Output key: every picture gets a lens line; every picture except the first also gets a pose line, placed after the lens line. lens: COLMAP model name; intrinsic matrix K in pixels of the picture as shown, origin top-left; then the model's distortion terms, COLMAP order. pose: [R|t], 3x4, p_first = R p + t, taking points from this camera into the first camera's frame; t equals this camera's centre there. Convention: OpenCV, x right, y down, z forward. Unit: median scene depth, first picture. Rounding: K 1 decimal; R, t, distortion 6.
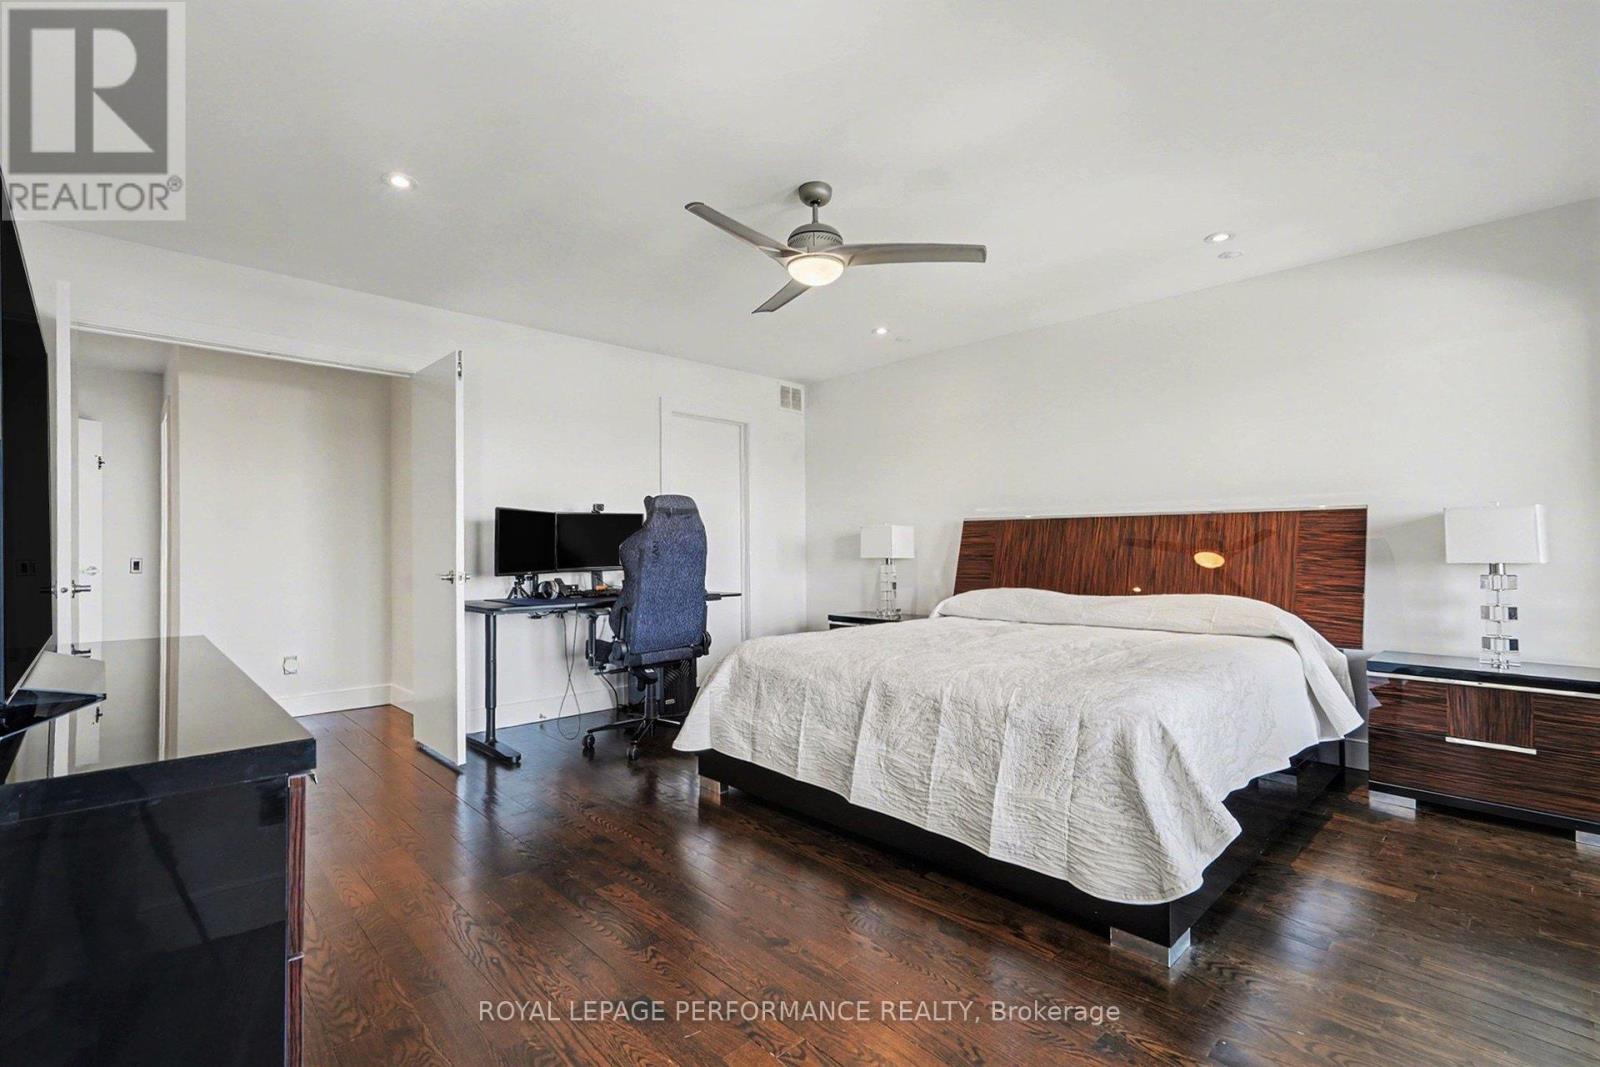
lens RADIAL K [[698.8, 0, 800.0], [0, 698.8, 533.5], [0, 0, 1]] dist [-0.022462, 0.009953]
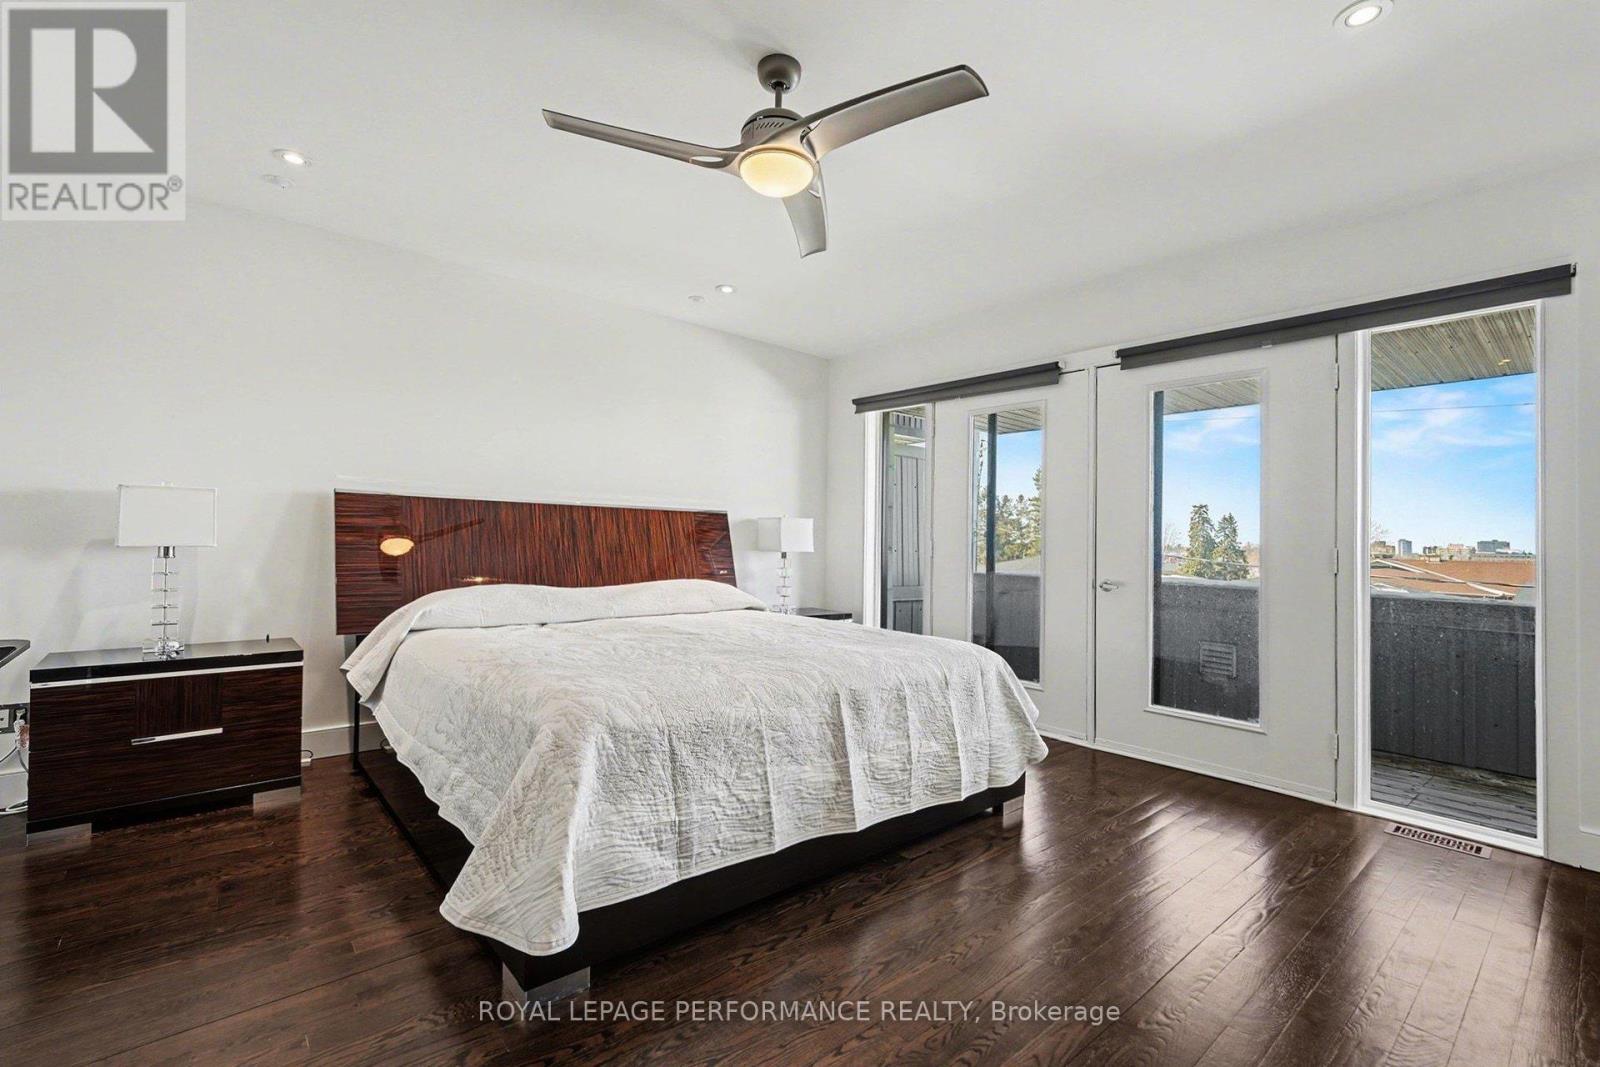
lens RADIAL K [[698.8, 0, 800.0], [0, 698.8, 533.5], [0, 0, 1]] dist [-0.022462, 0.009953]
pose [[0.074455, 0.019268, 0.997038, -0.733392], [-0.045929, 0.998819, -0.015873, 0.024988], [-0.996166, -0.044612, 0.075252, 0.918248]]
